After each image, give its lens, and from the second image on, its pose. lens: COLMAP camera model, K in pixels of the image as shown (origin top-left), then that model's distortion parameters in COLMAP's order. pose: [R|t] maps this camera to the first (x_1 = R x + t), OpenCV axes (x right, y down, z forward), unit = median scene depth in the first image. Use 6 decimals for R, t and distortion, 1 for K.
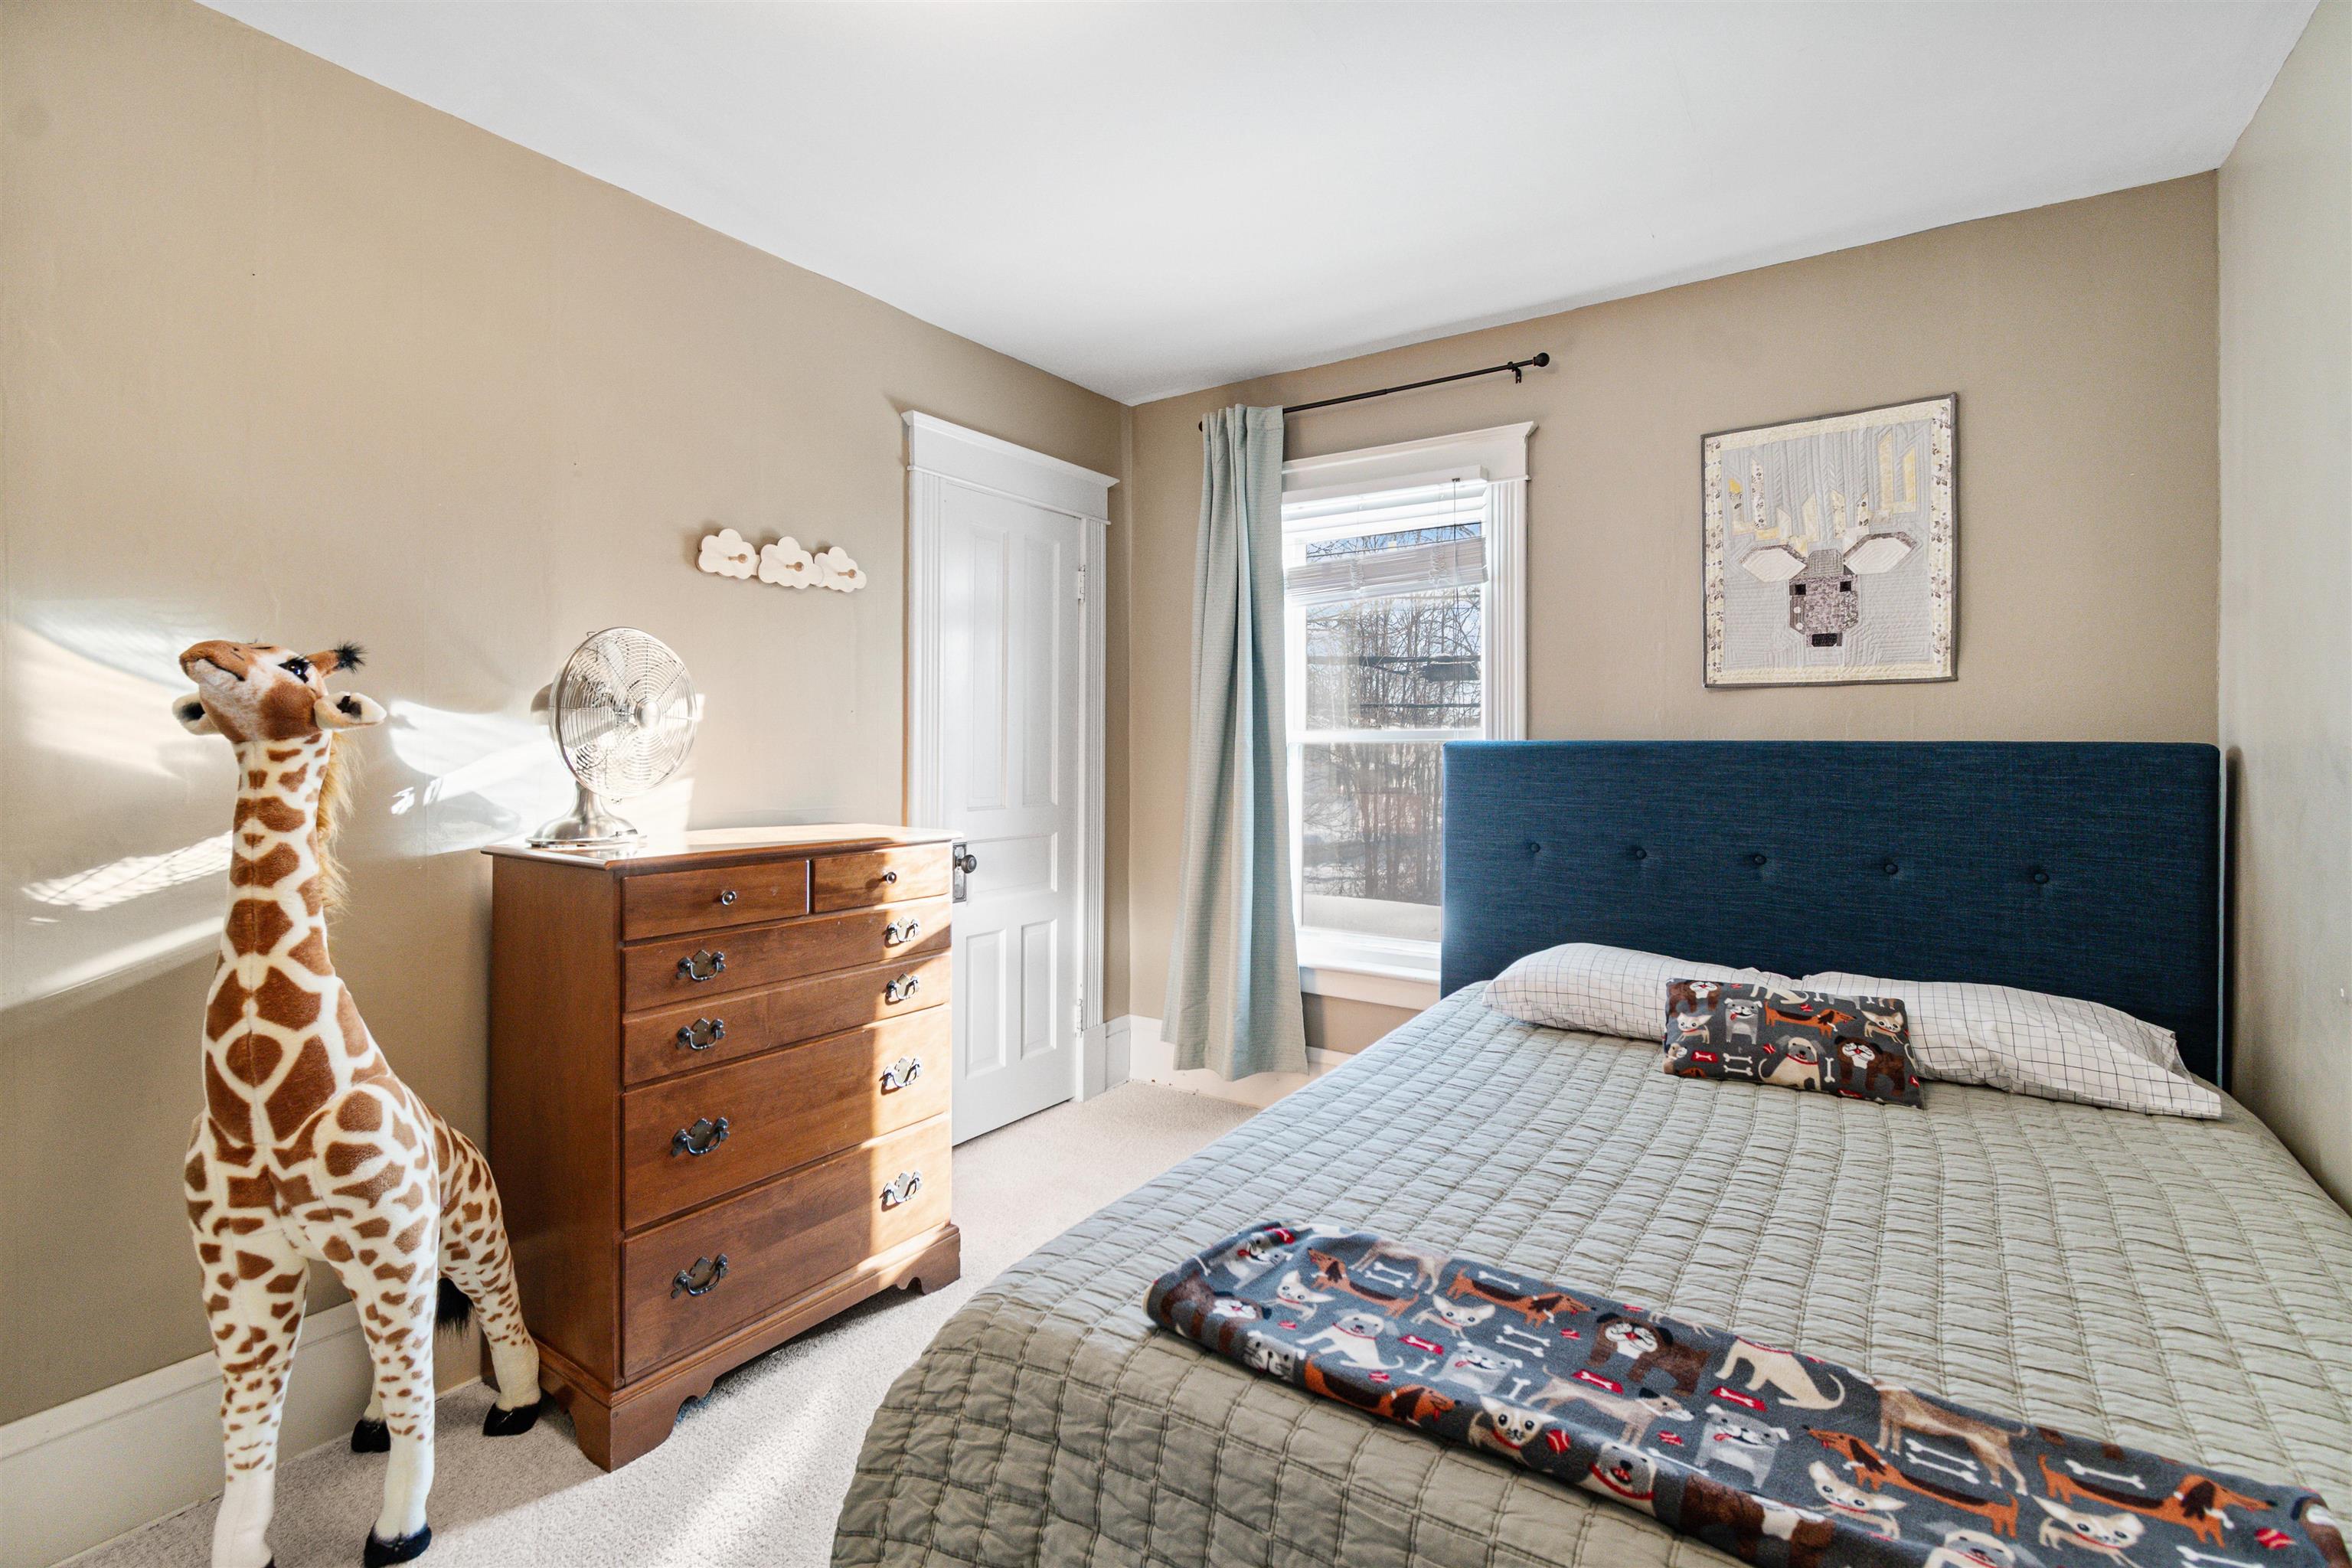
lens RADIAL K [[1070.1, 0, 1193.8], [0, 1070.1, 742.2], [0, 0, 1]] dist [0.003412, -0.000818]
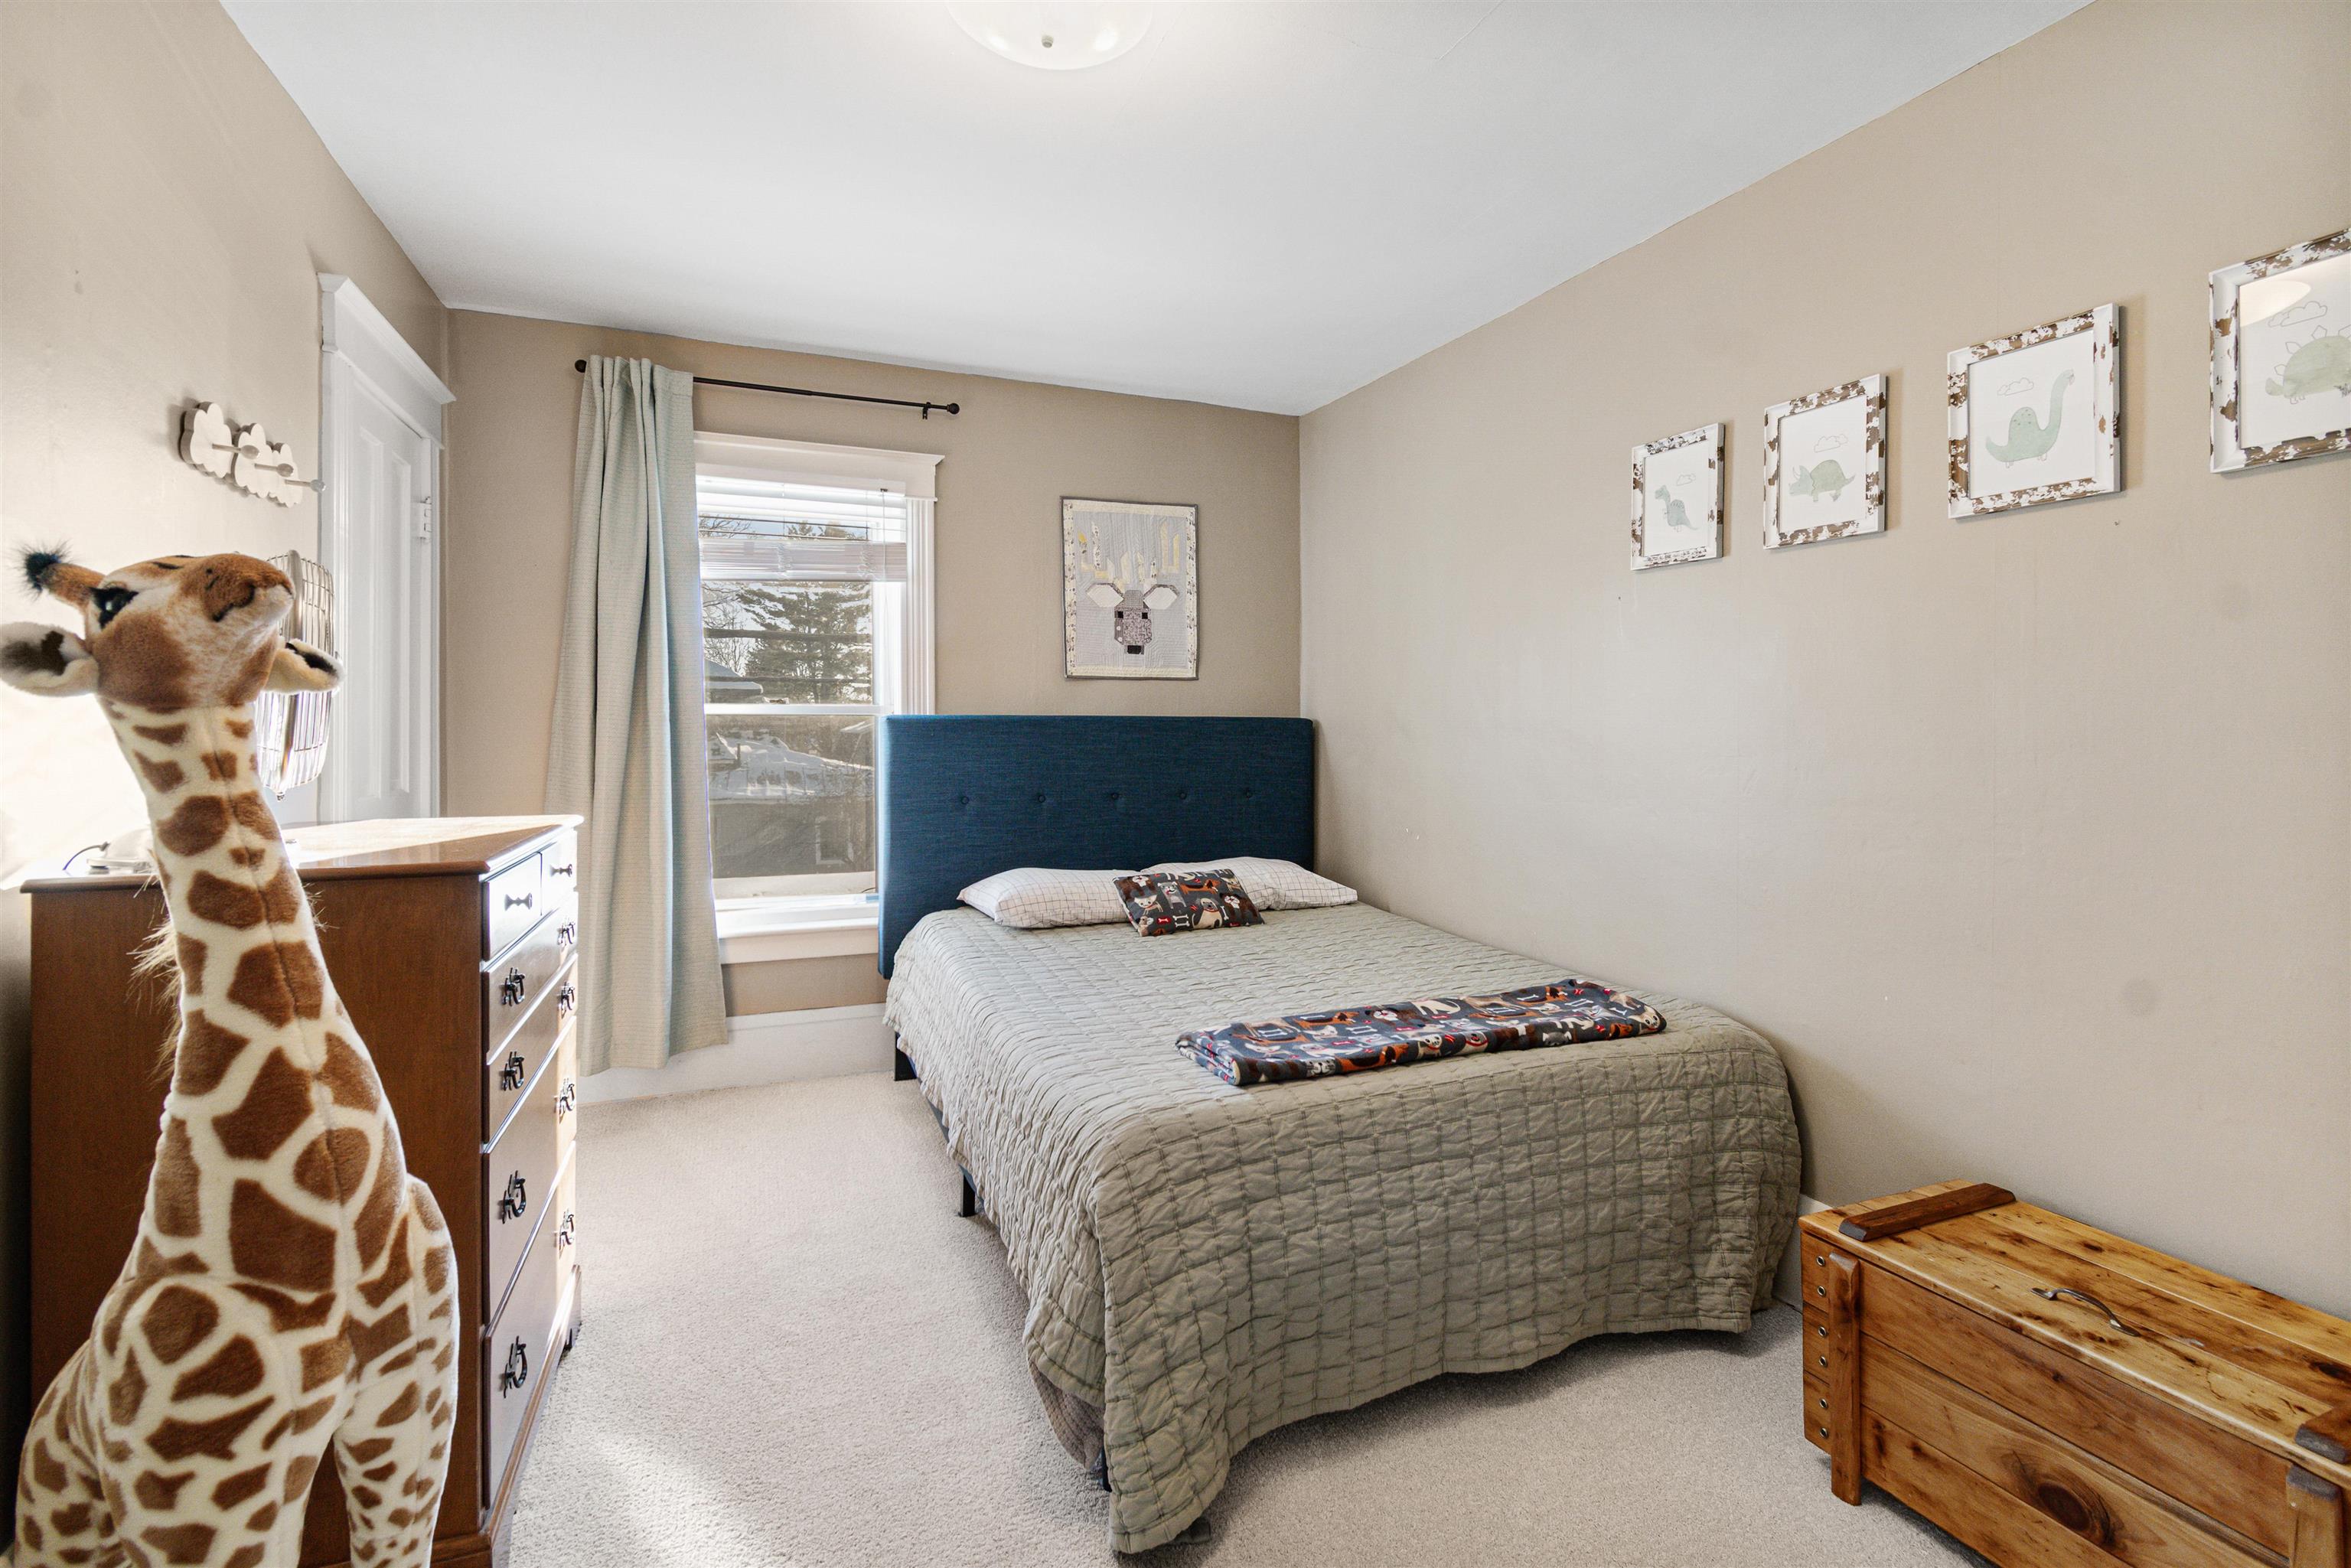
lens RADIAL K [[1105.1, 0, 1183.1], [0, 1105.1, 718.6], [0, 0, 1]] dist [0.003594, -0.000021]
pose [[0.547699, 0.001403, 0.836674, -0.738151], [-0.002641, 0.999997, 0.000052, 0.002040], [-0.836671, -0.002238, 0.547701, 0.091170]]
